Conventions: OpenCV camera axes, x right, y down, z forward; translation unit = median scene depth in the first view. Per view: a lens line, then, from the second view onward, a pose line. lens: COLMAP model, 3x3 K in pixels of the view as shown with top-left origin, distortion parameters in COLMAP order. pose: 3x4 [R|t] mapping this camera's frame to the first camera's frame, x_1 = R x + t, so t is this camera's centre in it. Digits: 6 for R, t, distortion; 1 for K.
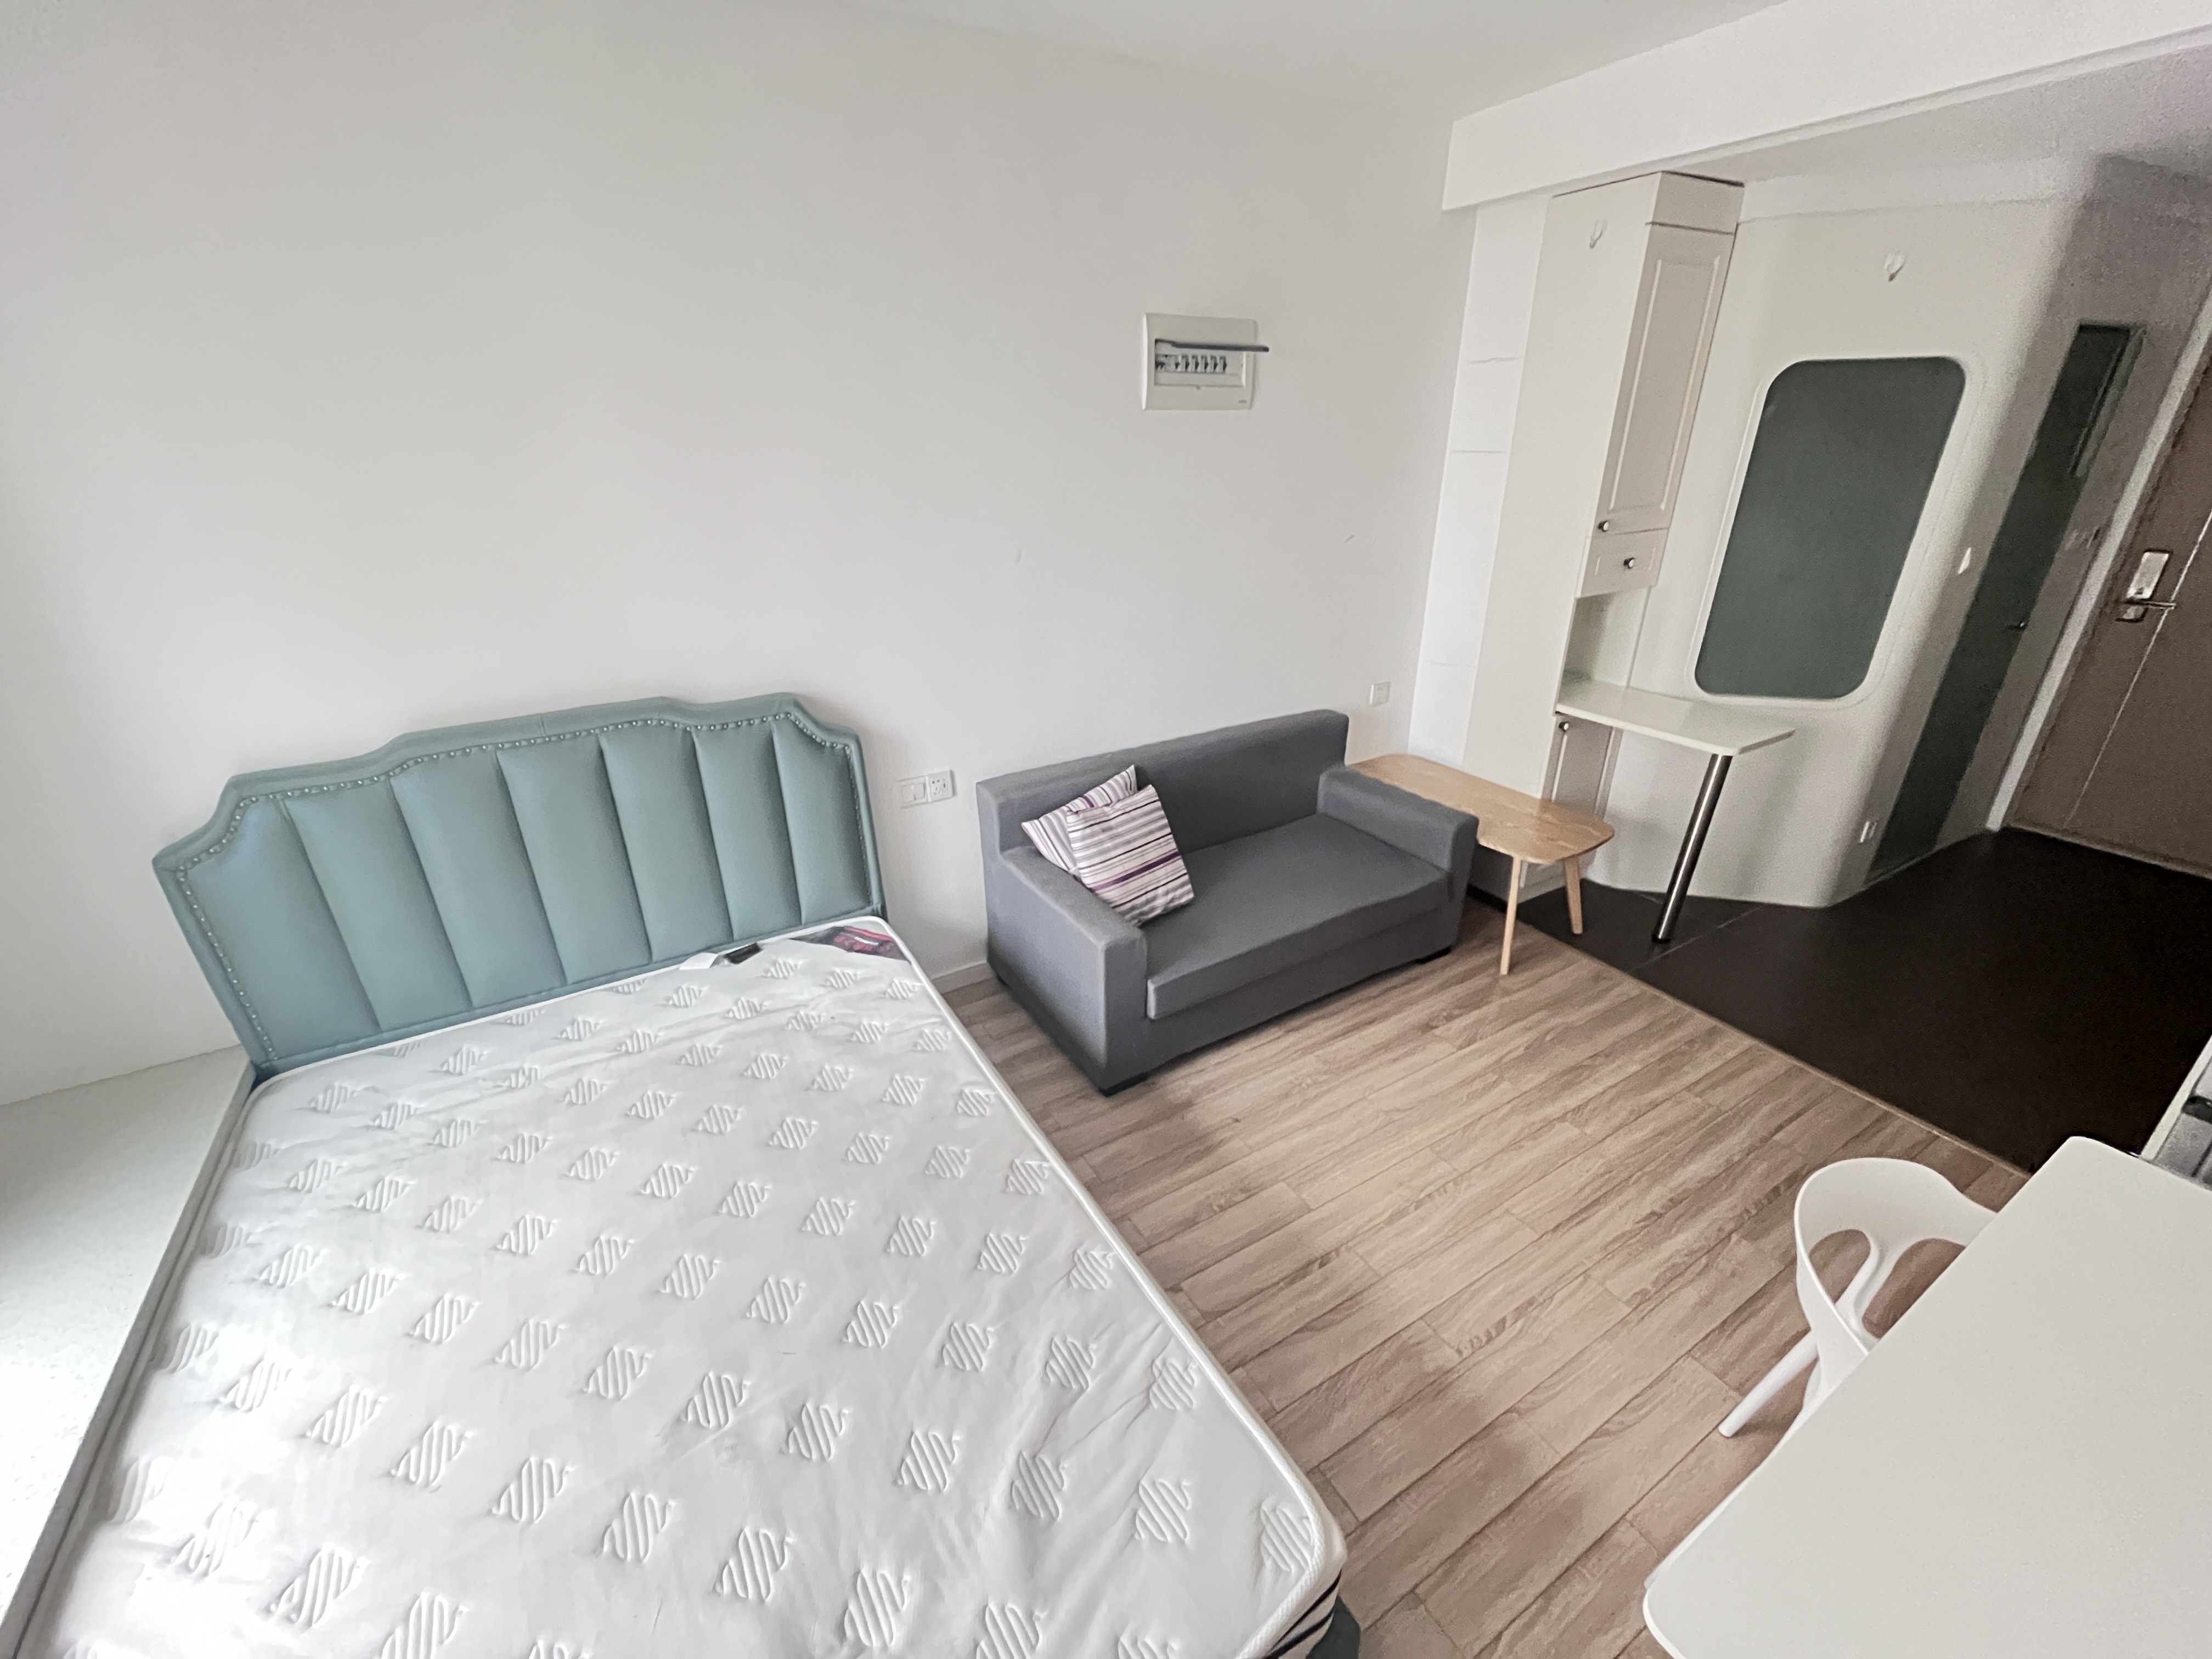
lens RADIAL K [[899.1, 0, 1086.2], [0, 899.1, 825.4], [0, 0, 1]] dist [-0.001924, -0.001434]
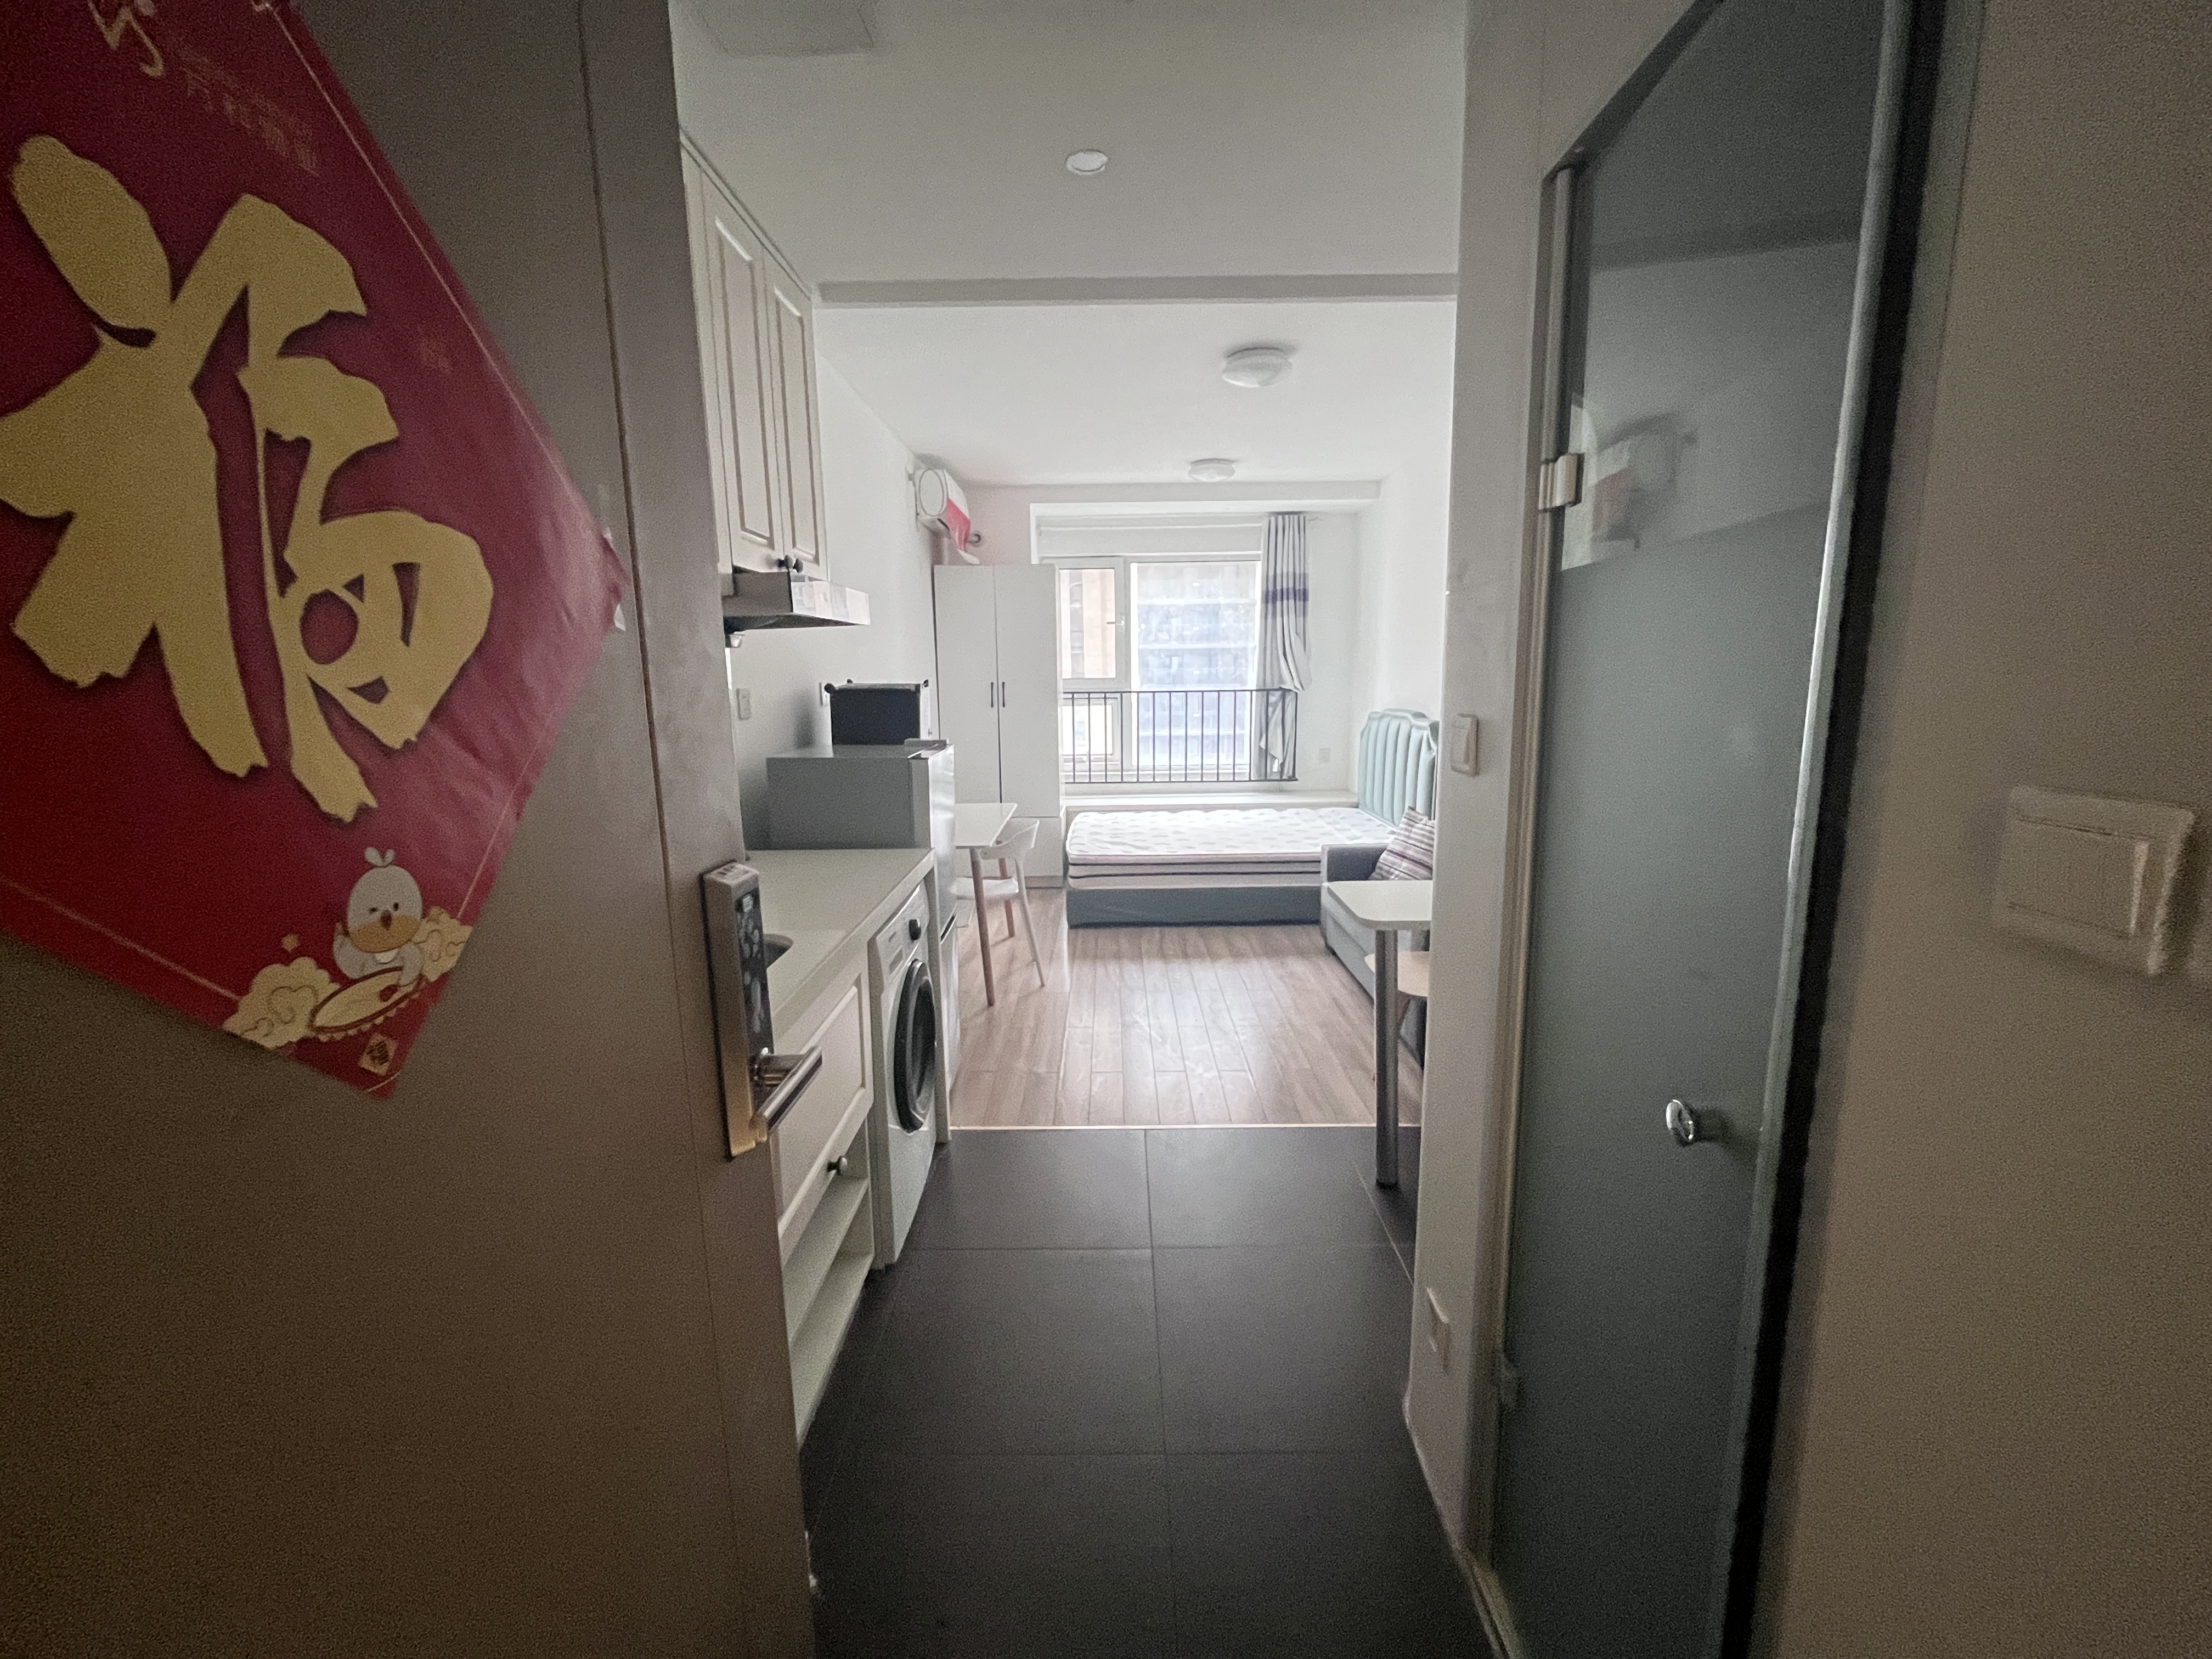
lens RADIAL K [[899.1, 0, 1112.5], [0, 899.1, 809.9], [0, 0, 1]] dist [-0.001924, -0.001434]
pose [[-0.495556, 0.163393, -0.853069, 1.744251], [-0.328988, 0.873660, 0.358449, -0.443204], [0.803860, 0.458281, -0.379193, 1.239496]]
